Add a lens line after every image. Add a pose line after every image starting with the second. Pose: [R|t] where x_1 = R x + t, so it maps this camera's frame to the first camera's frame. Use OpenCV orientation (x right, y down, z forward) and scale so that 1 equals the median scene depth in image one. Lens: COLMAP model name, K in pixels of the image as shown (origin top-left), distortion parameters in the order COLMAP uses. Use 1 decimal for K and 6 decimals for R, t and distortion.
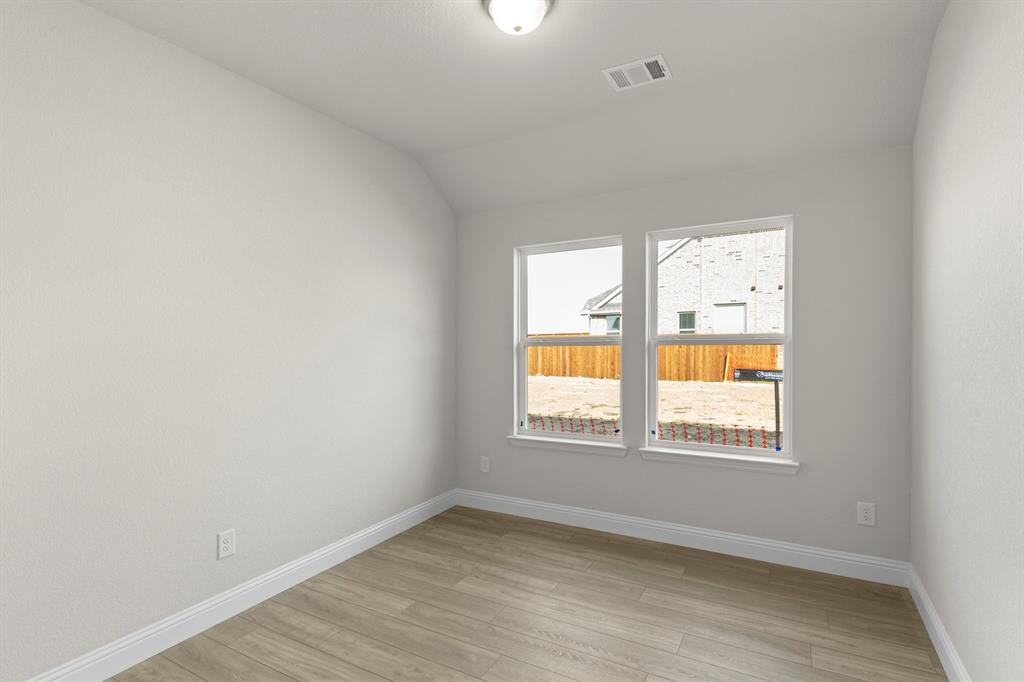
lens RADIAL K [[481.5, 0, 514.3], [0, 481.5, 350.3], [0, 0, 1]] dist [-0.002739, -0.000142]
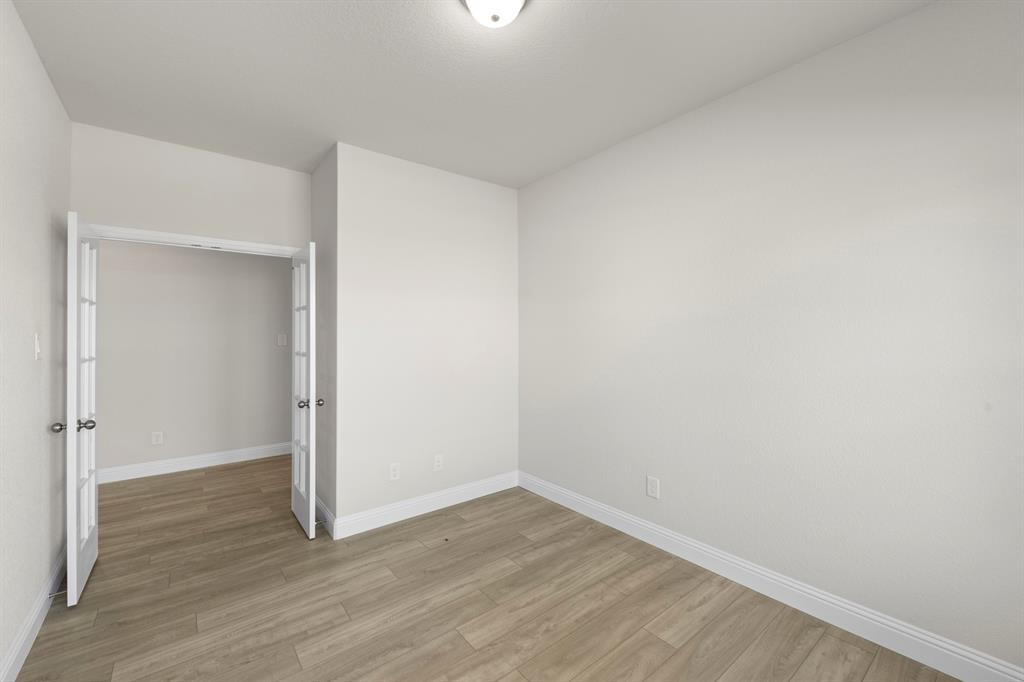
lens RADIAL K [[435.1, 0, 513.7], [0, 435.1, 335.3], [0, 0, 1]] dist [0.002863, 0.000349]
pose [[-0.373994, 0.016603, -0.927282, 0.638602], [-0.012955, 0.999649, 0.023124, -0.031779], [0.927341, 0.020662, -0.373648, 1.100292]]
